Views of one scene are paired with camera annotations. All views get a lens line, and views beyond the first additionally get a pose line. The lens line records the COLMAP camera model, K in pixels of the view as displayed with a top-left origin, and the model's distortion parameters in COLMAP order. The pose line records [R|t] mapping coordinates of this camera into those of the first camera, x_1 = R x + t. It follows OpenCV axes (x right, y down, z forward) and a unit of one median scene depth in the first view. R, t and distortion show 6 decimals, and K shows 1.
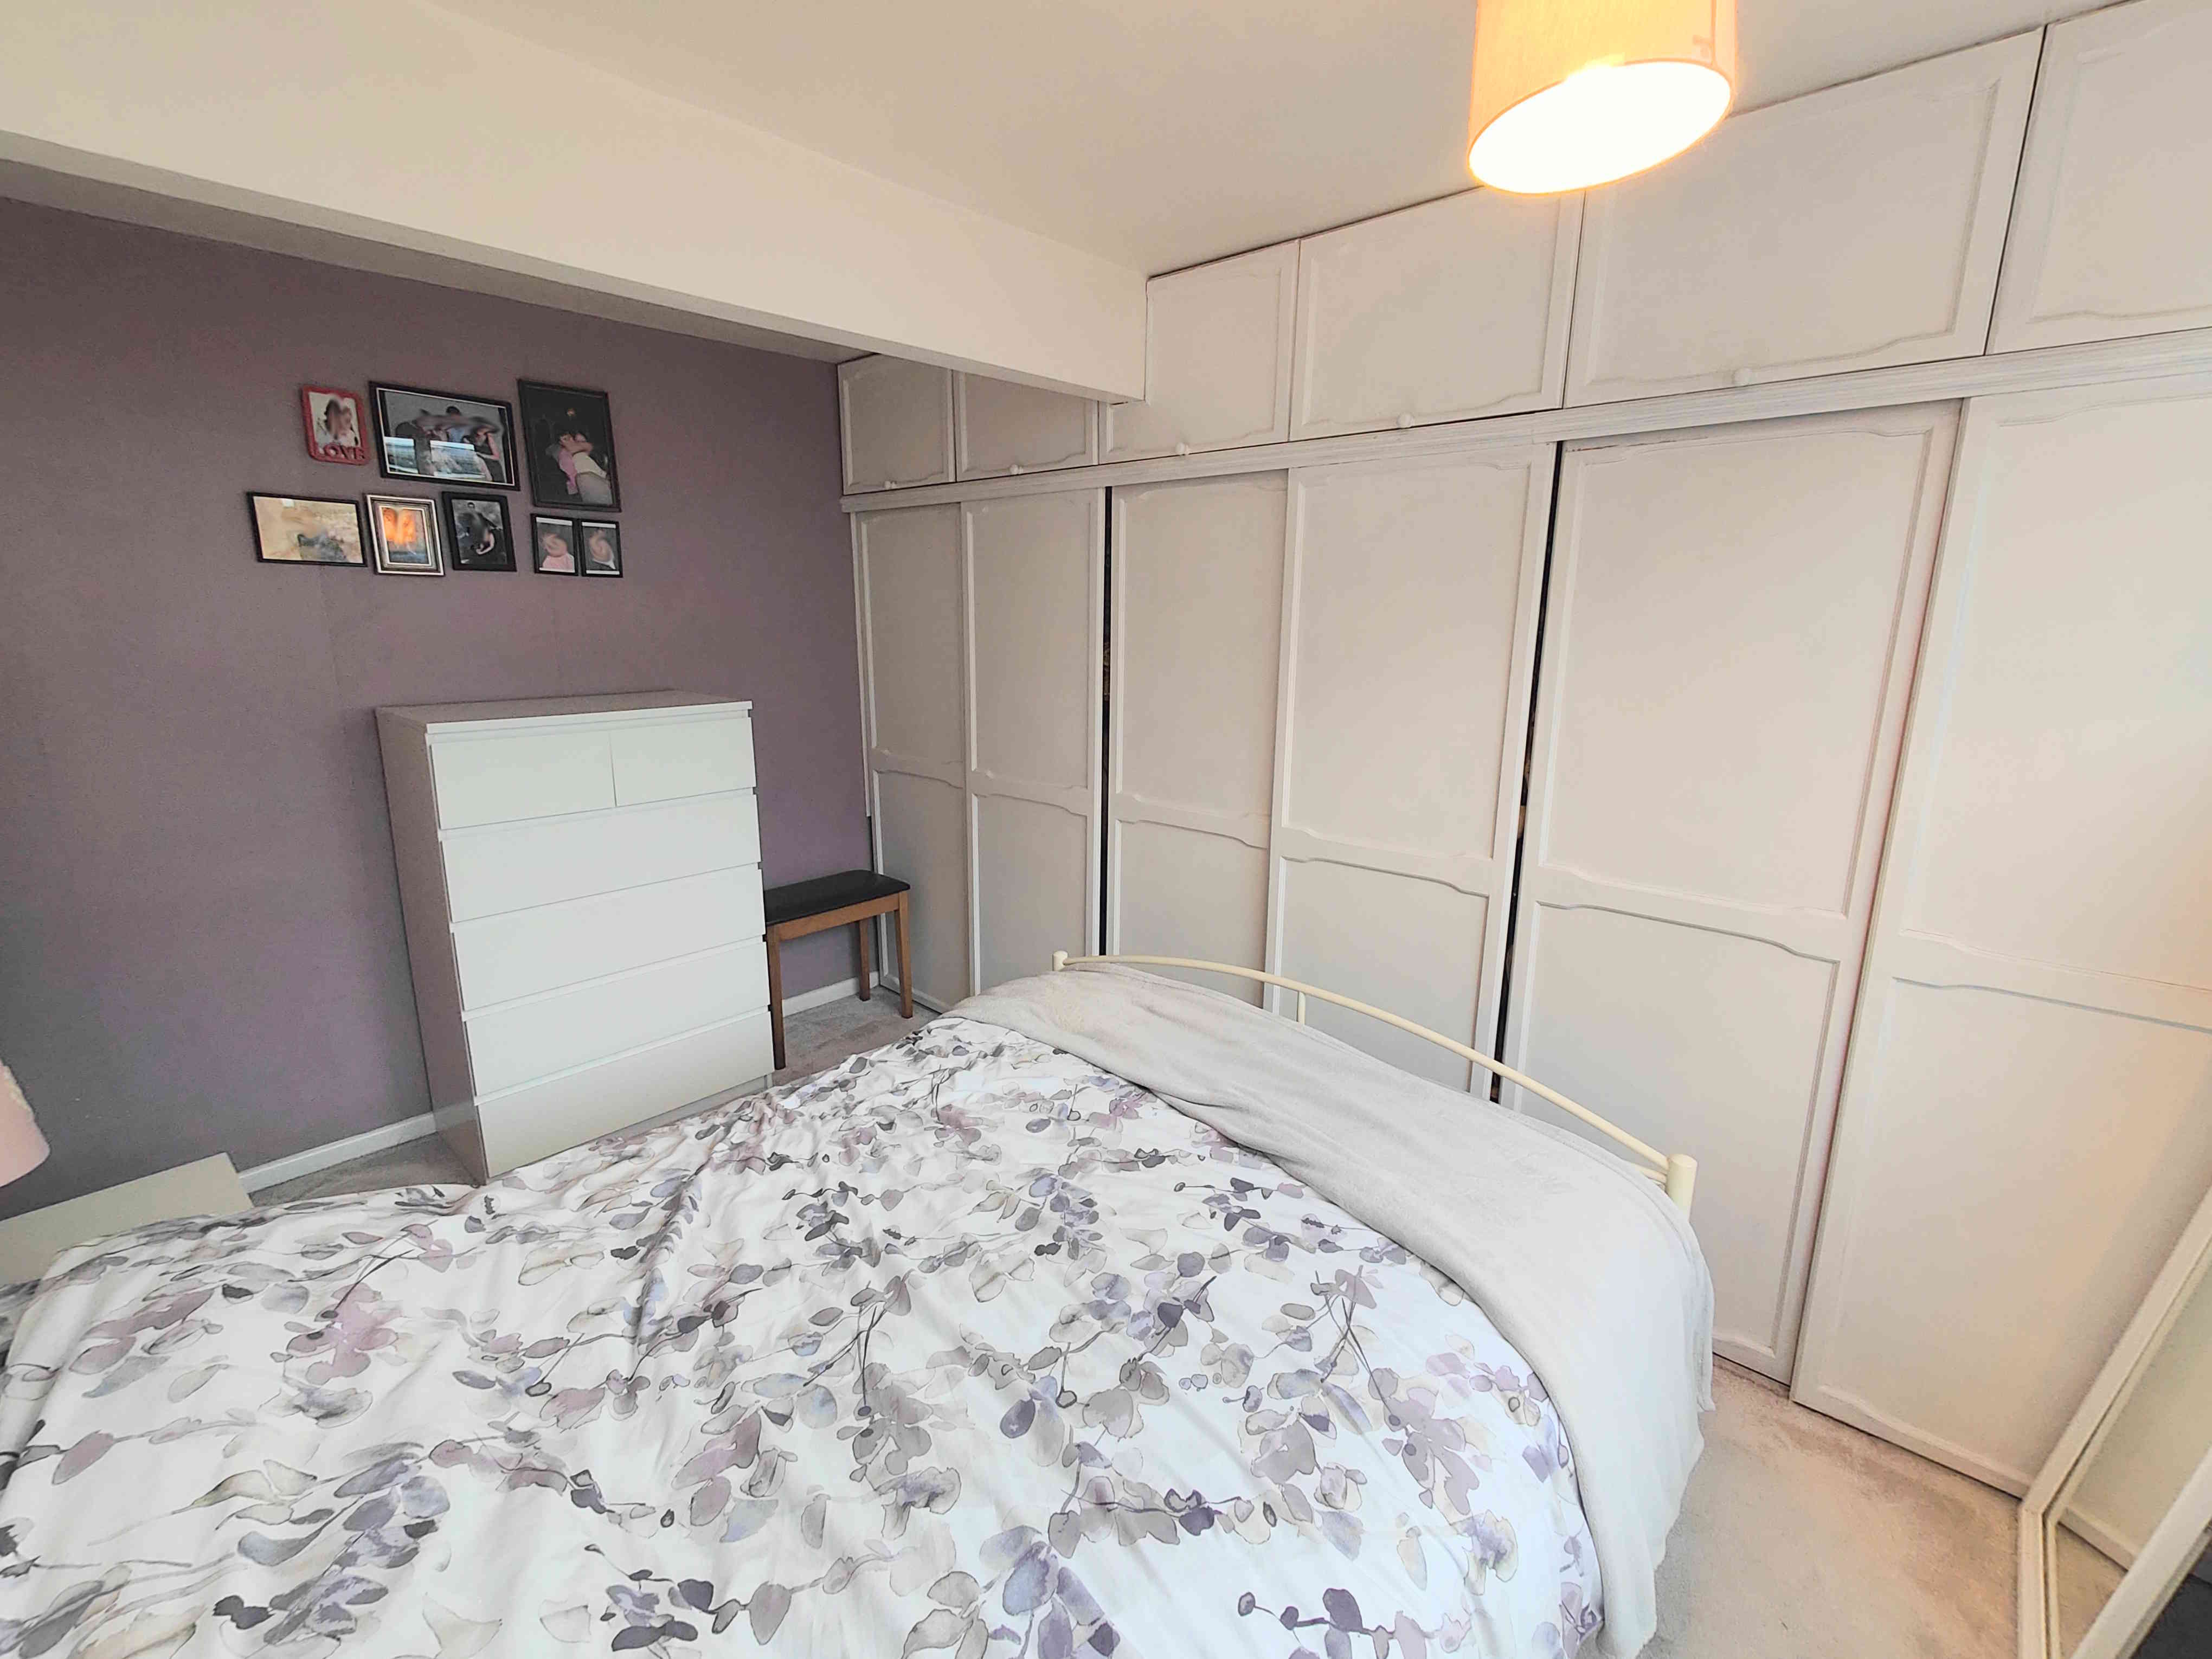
lens RADIAL K [[954.4, 0, 1109.9], [0, 954.4, 829.9], [0, 0, 1]] dist [-0.002704, 0.007566]
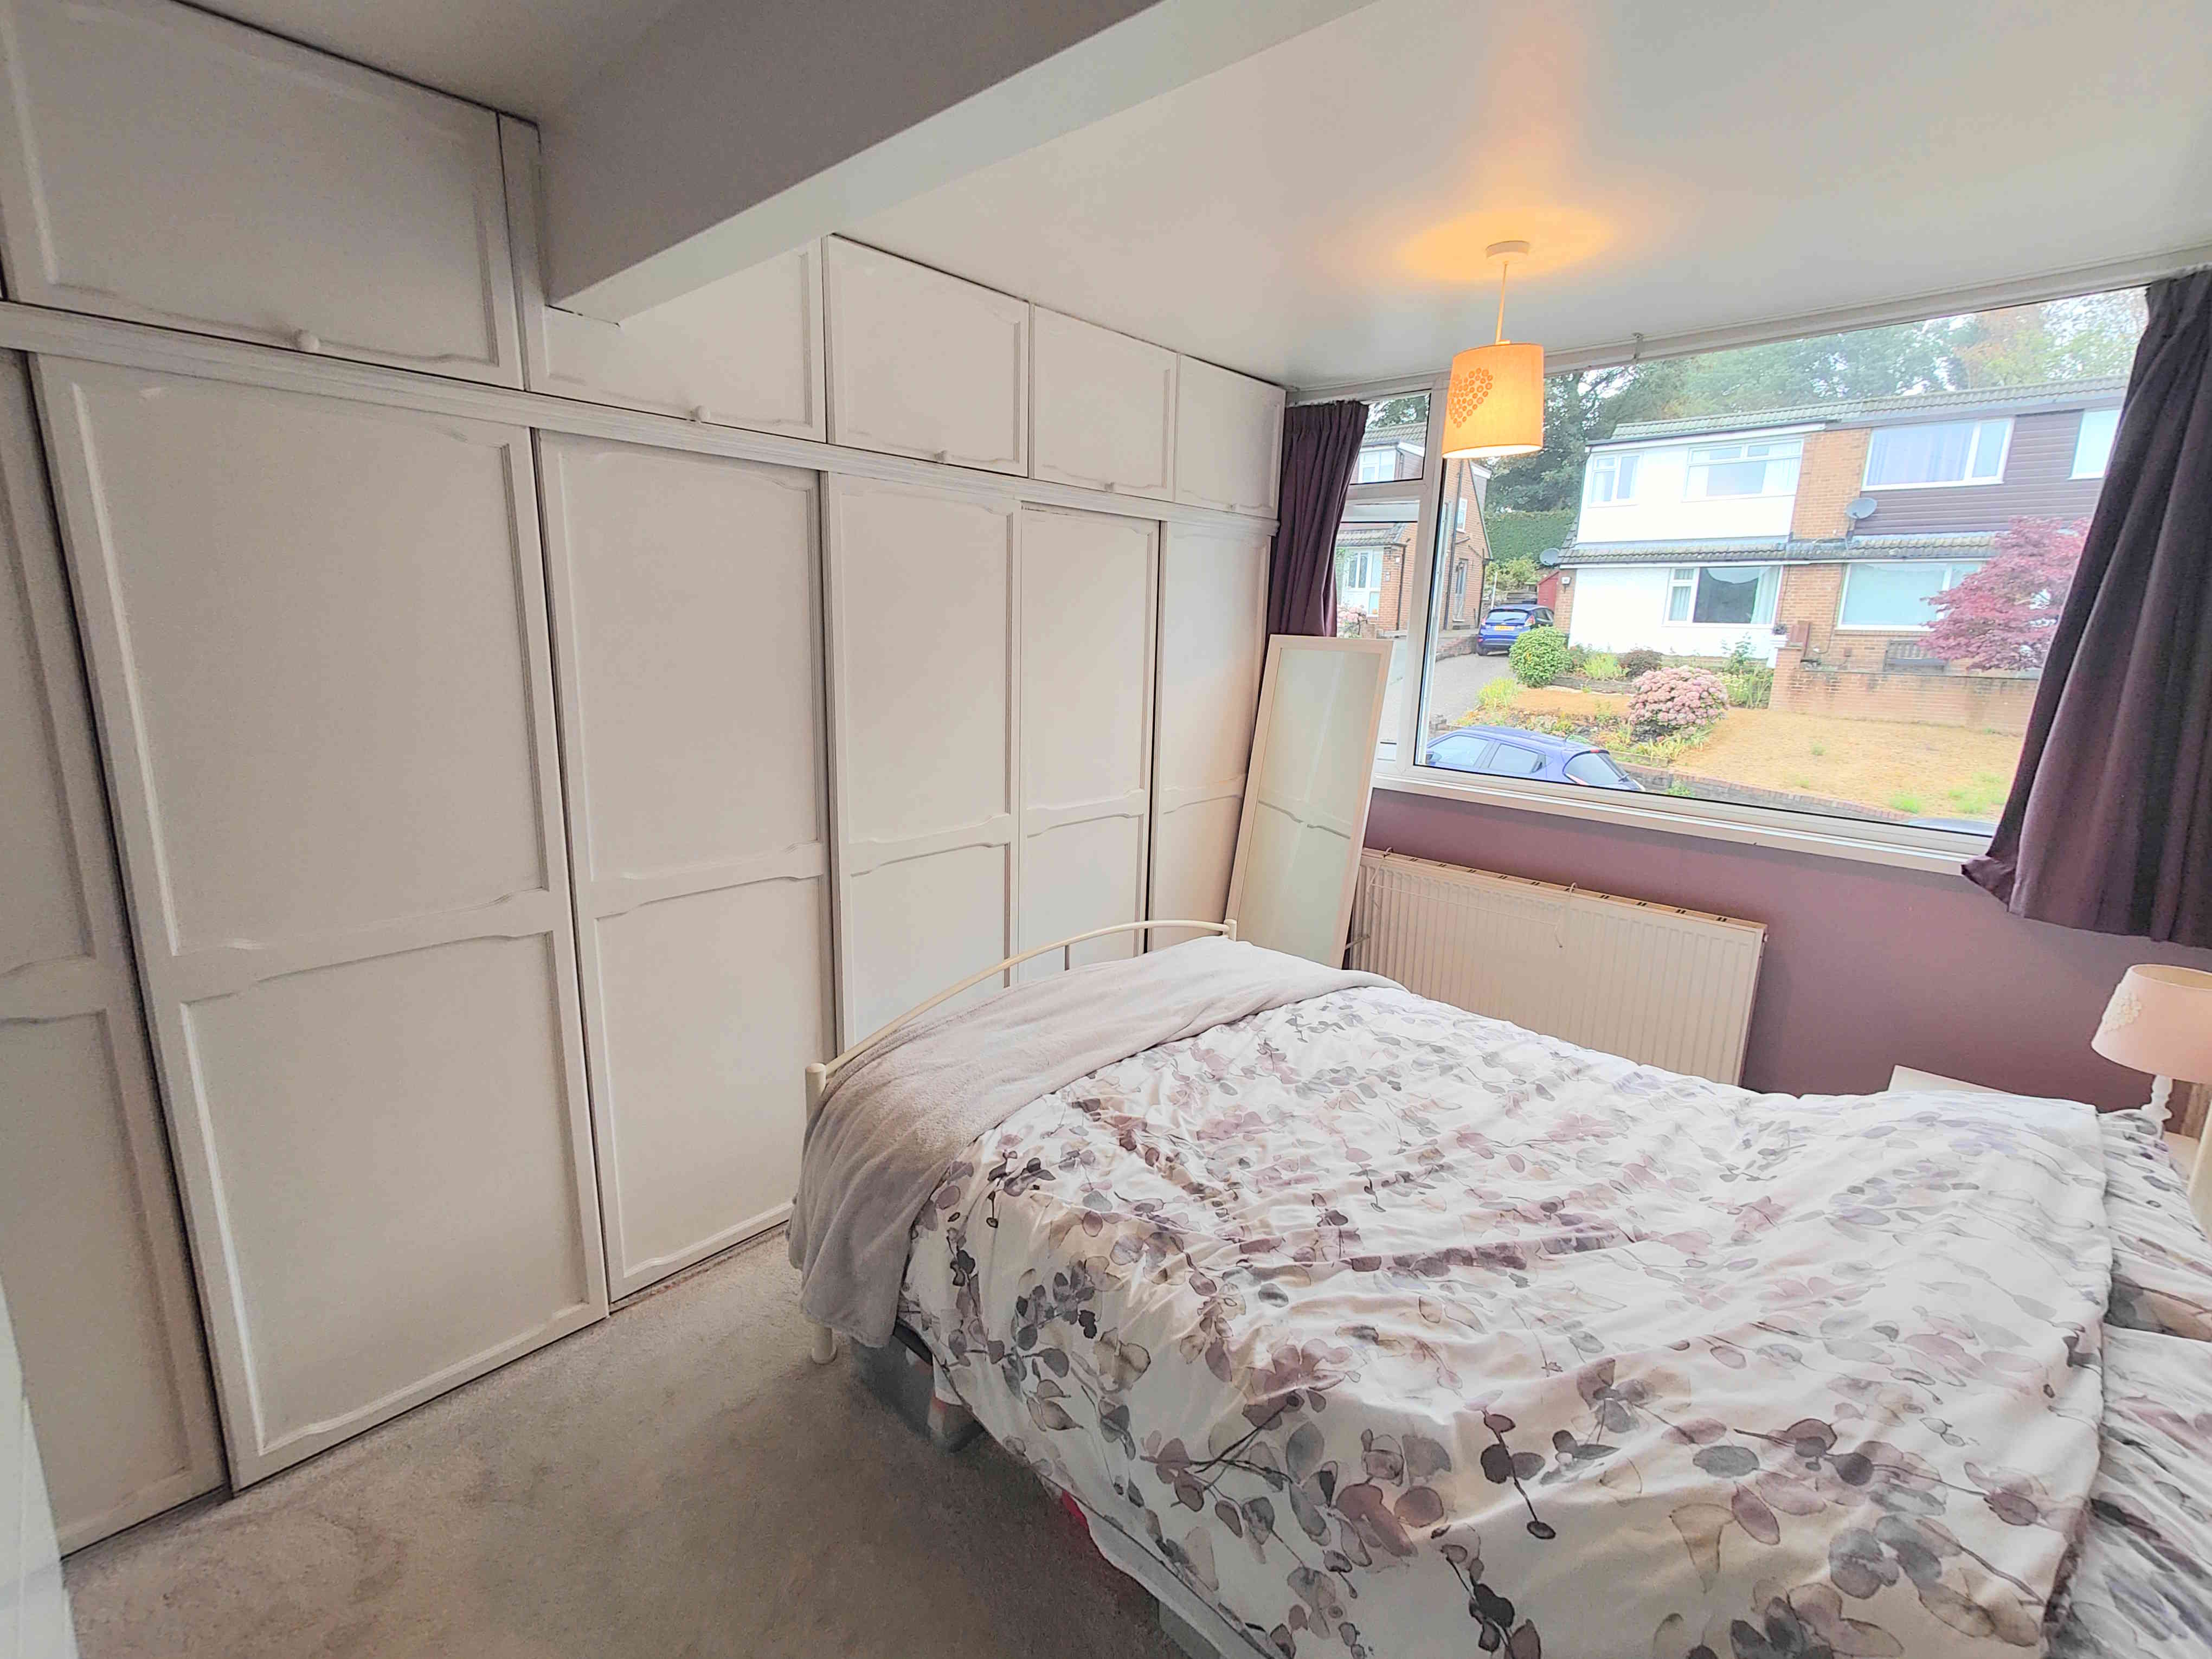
lens RADIAL K [[971.7, 0, 1108.4], [0, 971.7, 819.2], [0, 0, 1]] dist [-0.000346, 0.006394]
pose [[0.023851, -0.198928, 0.979724, -1.225217], [0.206552, 0.959838, 0.189862, -0.255988], [-0.978145, 0.197836, 0.063982, 1.094037]]
